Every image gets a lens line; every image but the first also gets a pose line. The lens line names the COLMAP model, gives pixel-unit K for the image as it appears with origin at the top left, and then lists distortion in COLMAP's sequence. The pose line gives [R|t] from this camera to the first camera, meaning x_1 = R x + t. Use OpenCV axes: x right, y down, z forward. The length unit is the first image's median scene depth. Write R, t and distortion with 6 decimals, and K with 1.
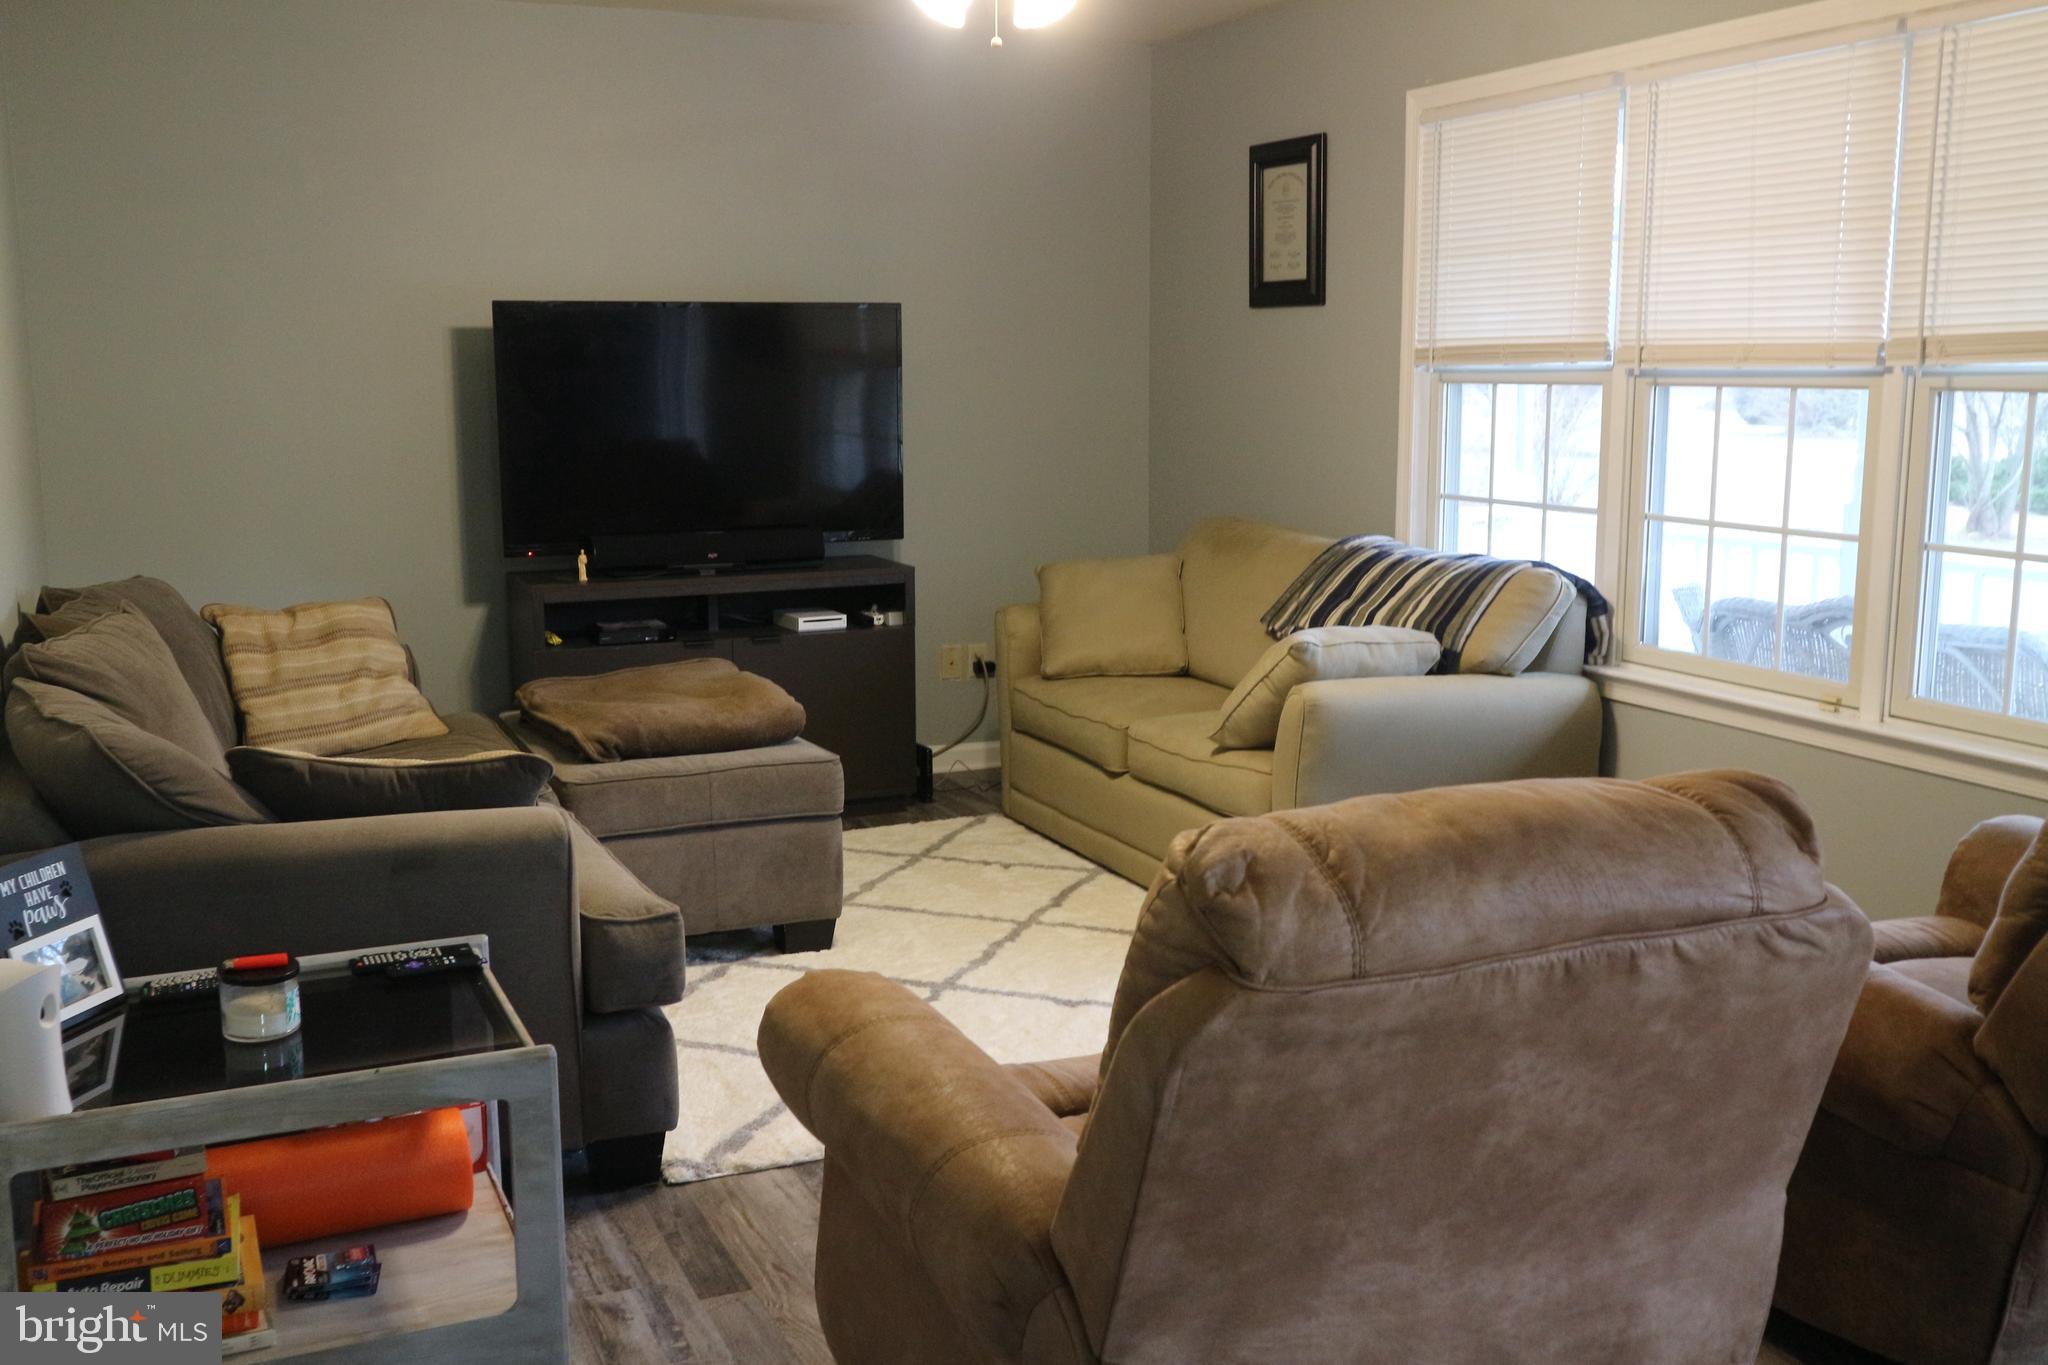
lens RADIAL K [[1940.4, 0, 1020.5], [0, 1940.4, 682.6], [0, 0, 1]] dist [-0.024953, 0.000000]
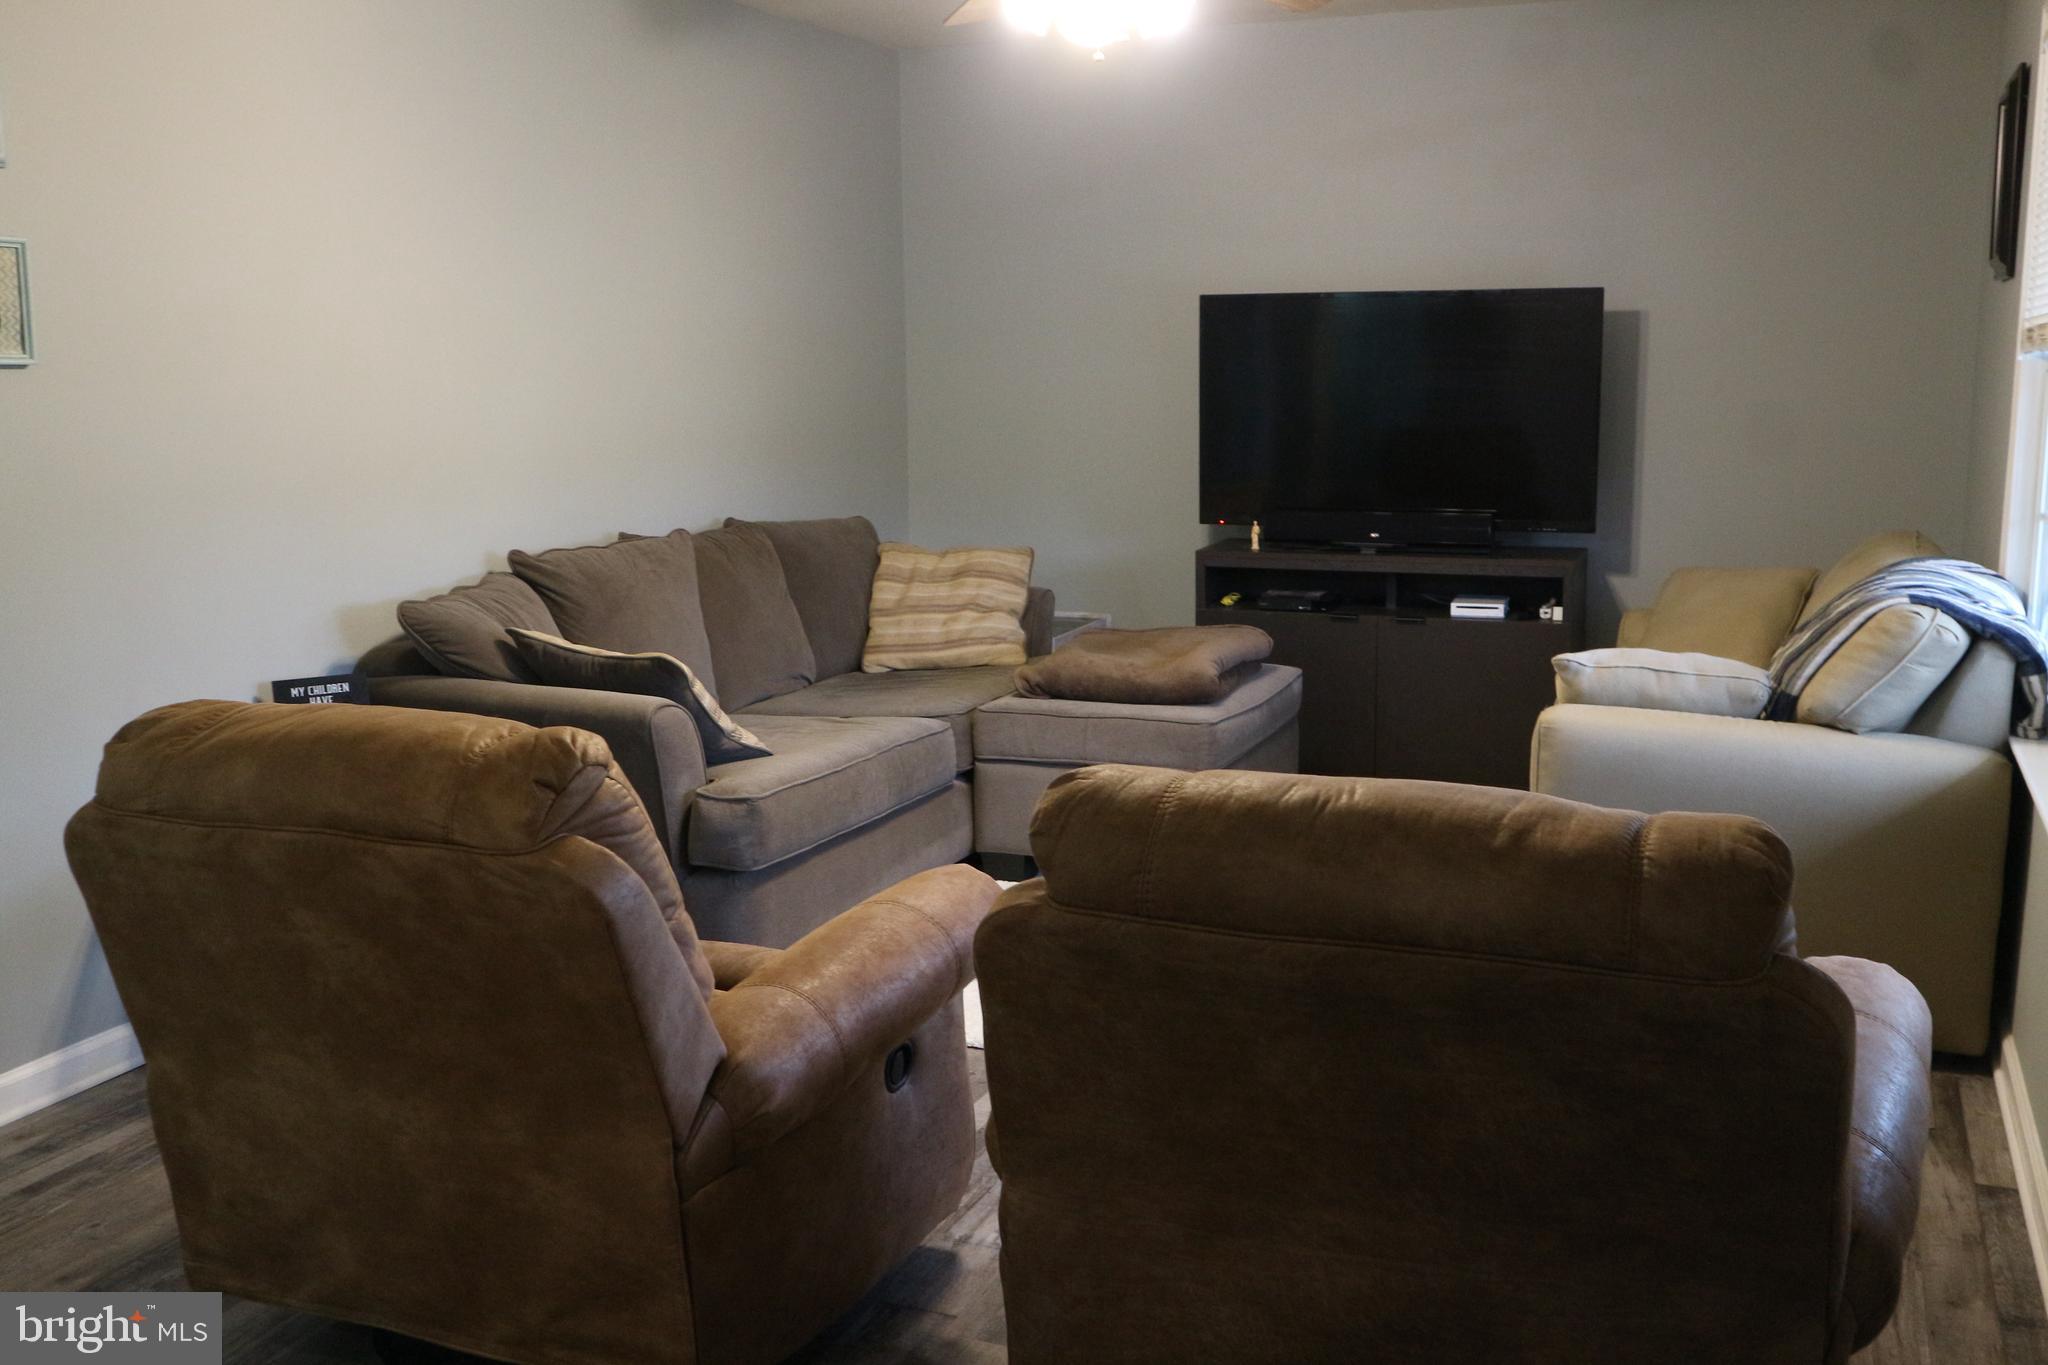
lens RADIAL K [[1940.4, 0, 1027.8], [0, 1940.4, 688.1], [0, 0, 1]] dist [-0.024953, 0.000000]
pose [[0.707491, 0.119682, -0.696515, 0.552599], [-0.109961, 0.992195, 0.058795, -0.030542], [0.698115, 0.034993, 0.715130, 0.158317]]
